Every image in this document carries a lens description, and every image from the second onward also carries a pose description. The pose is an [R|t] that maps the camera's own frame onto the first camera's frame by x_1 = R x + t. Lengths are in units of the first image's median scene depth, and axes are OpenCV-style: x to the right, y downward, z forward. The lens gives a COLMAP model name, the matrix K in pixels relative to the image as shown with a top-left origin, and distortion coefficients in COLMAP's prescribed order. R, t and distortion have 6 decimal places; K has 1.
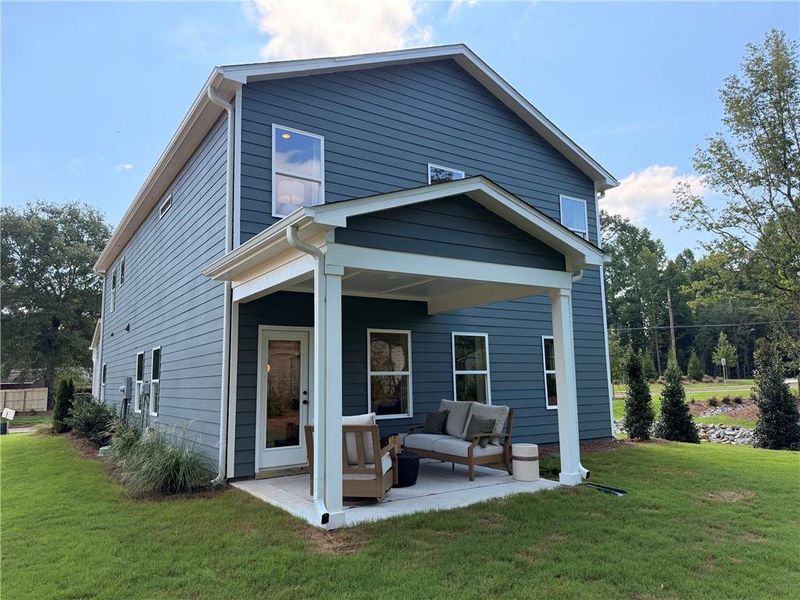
lens RADIAL K [[548.7, 0, 397.7], [0, 548.7, 295.1], [0, 0, 1]] dist [0.095017, -0.116167]
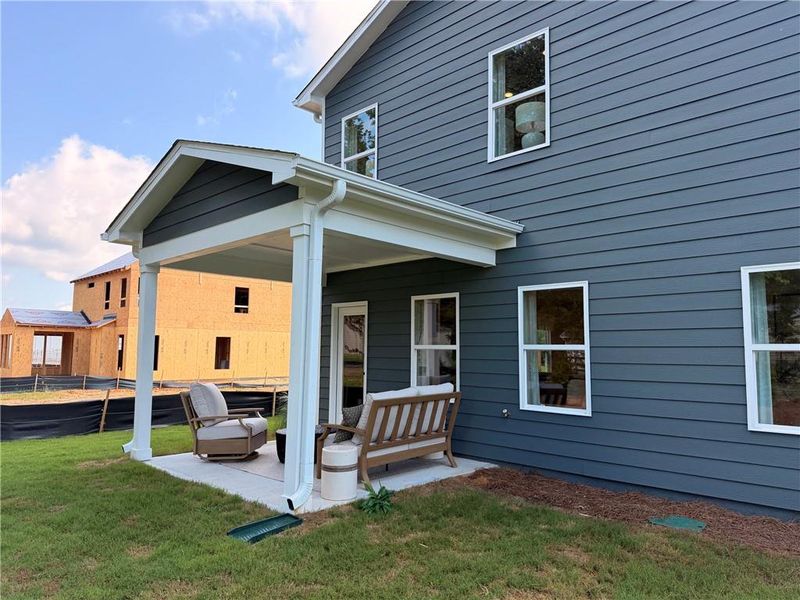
lens RADIAL K [[548.7, 0, 397.7], [0, 548.7, 295.1], [0, 0, 1]] dist [0.095017, -0.116167]
pose [[0.215046, -0.080864, -0.973250, 0.699940], [0.133367, 0.989661, -0.052759, 0.089667], [0.967455, -0.118453, 0.223607, 0.682095]]
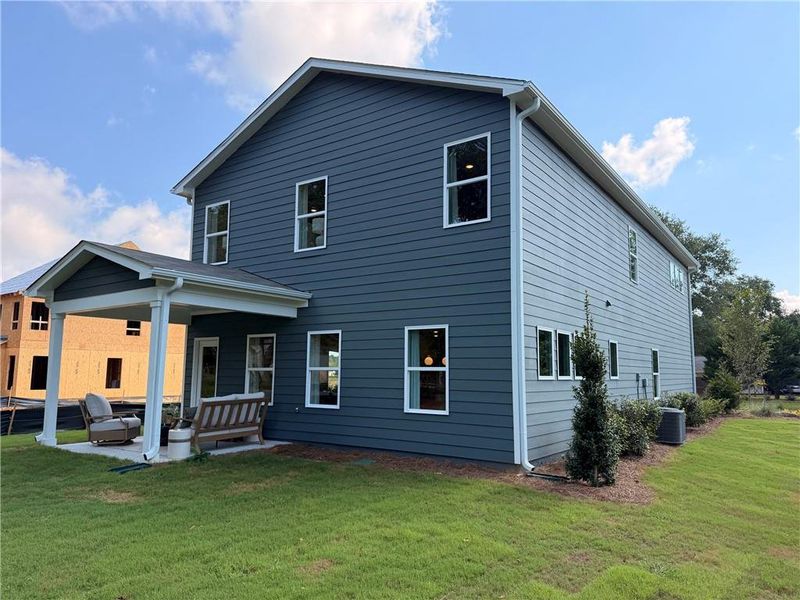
lens RADIAL K [[561.2, 0, 403.7], [0, 561.2, 302.8], [0, 0, 1]] dist [0.091549, -0.126587]
pose [[0.366930, -0.093852, -0.925502, 1.170349], [0.124032, 0.990950, -0.051315, 0.087859], [0.921943, -0.095963, 0.375251, 0.737166]]
